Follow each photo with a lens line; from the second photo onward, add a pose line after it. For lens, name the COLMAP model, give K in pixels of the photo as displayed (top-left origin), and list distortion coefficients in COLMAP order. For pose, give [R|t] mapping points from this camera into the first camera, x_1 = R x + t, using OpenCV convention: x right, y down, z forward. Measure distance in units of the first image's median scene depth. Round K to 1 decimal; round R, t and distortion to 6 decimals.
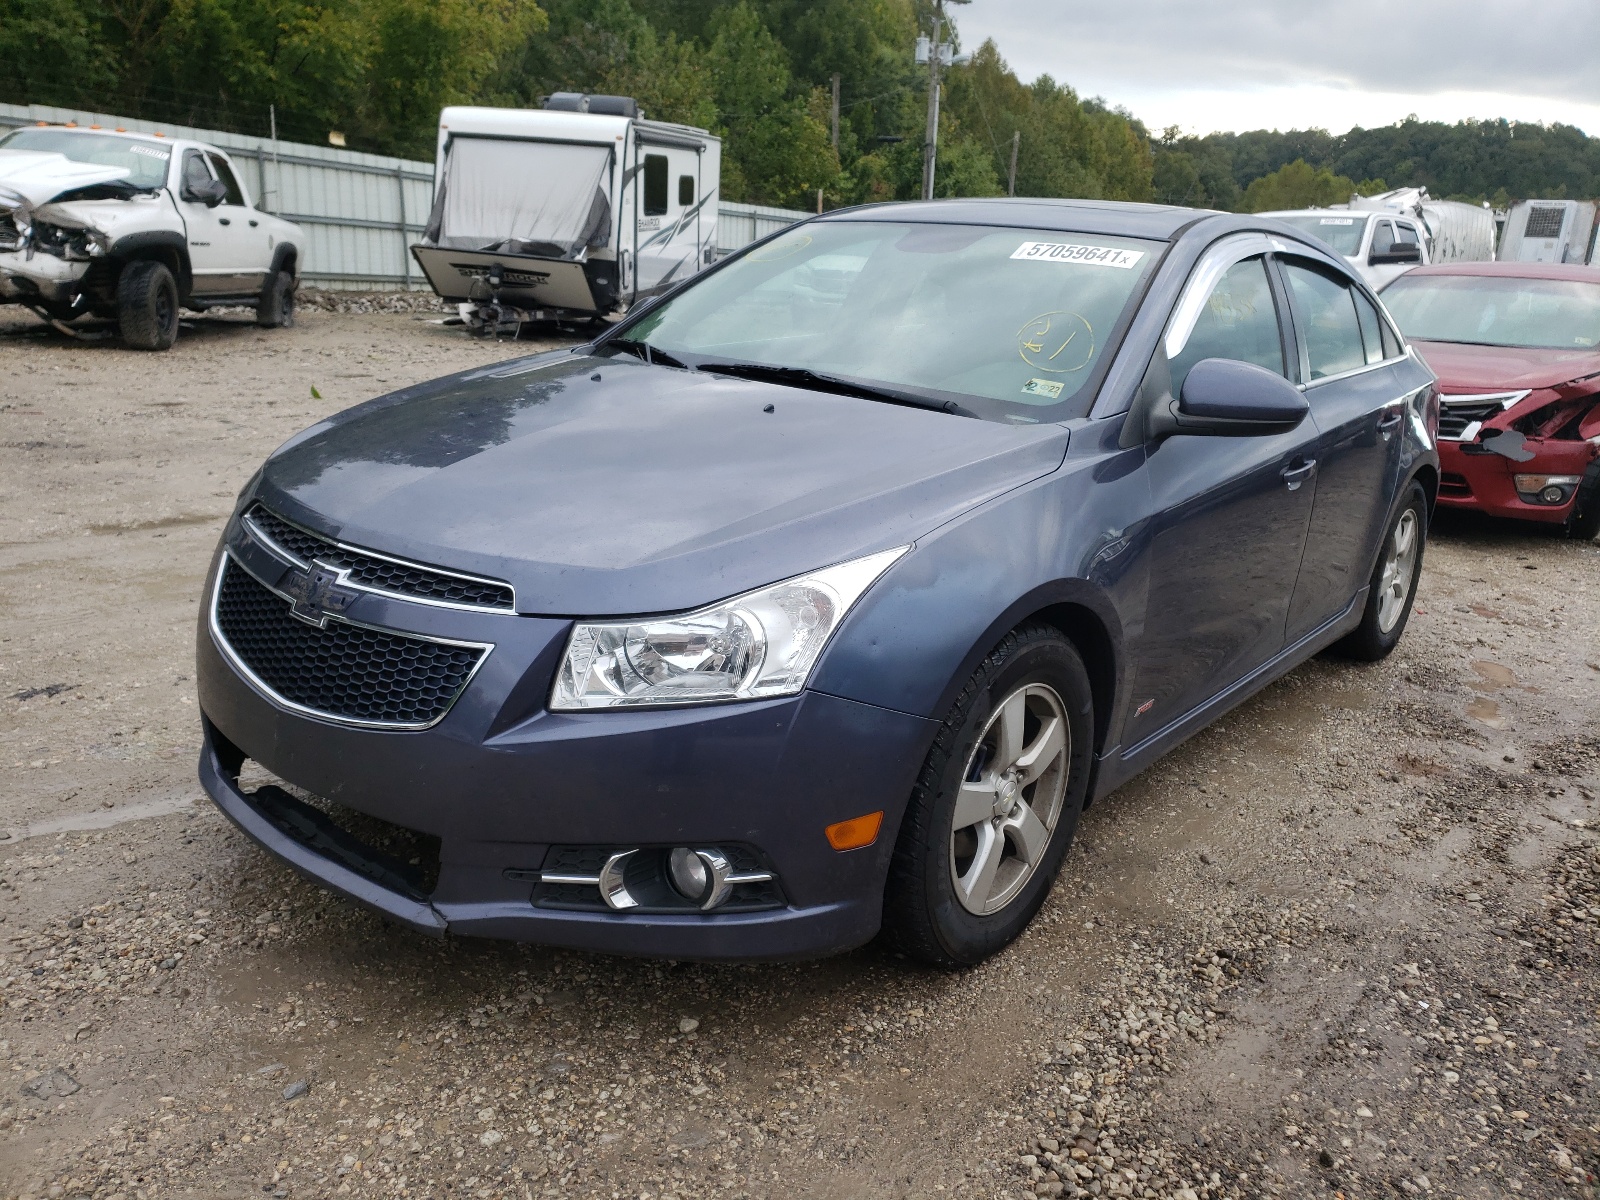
lens RADIAL K [[1312.3, 0, 799.3], [0, 1312.3, 604.7], [0, 0, 1]] dist [0.000463, -0.008879]
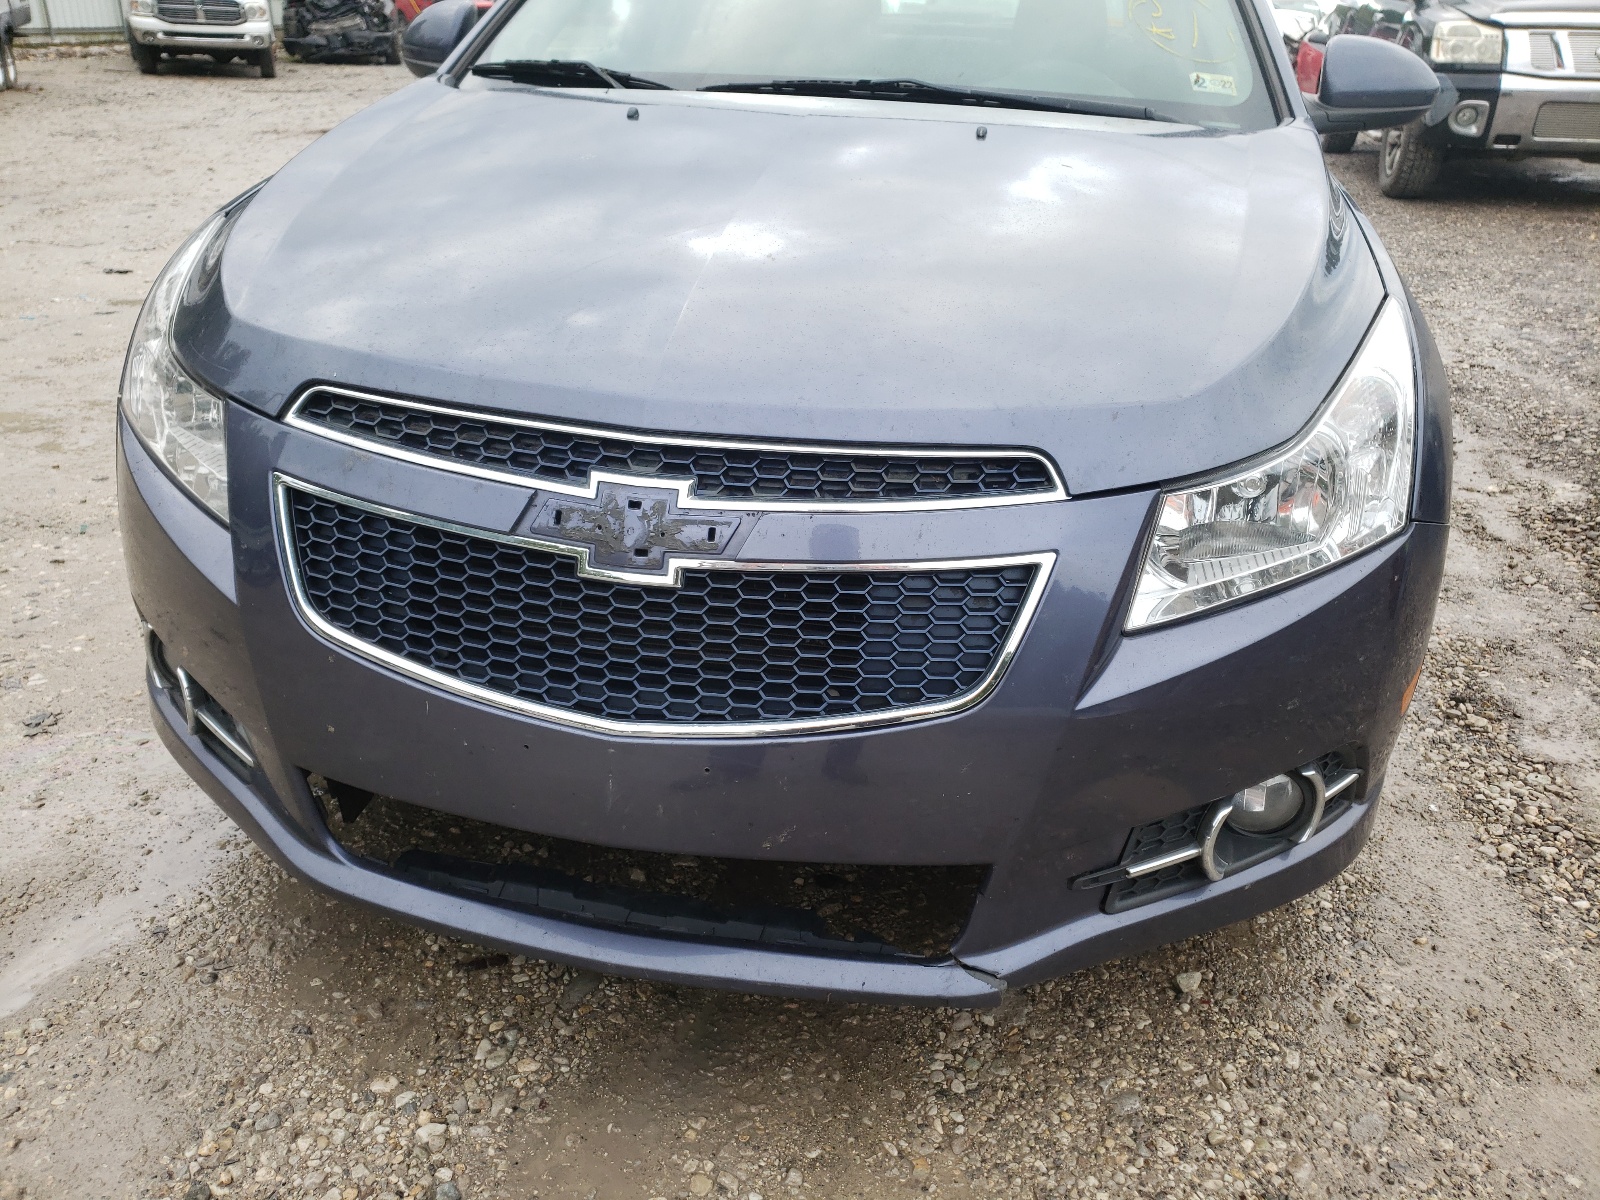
lens RADIAL K [[1312.3, 0, 799.9], [0, 1312.3, 594.3], [0, 0, 1]] dist [0.000463, -0.008879]
pose [[0.875796, -0.232380, 0.423060, -0.577377], [0.152014, 0.964669, 0.215187, -0.097836], [-0.458119, -0.124149, 0.880179, 0.483194]]
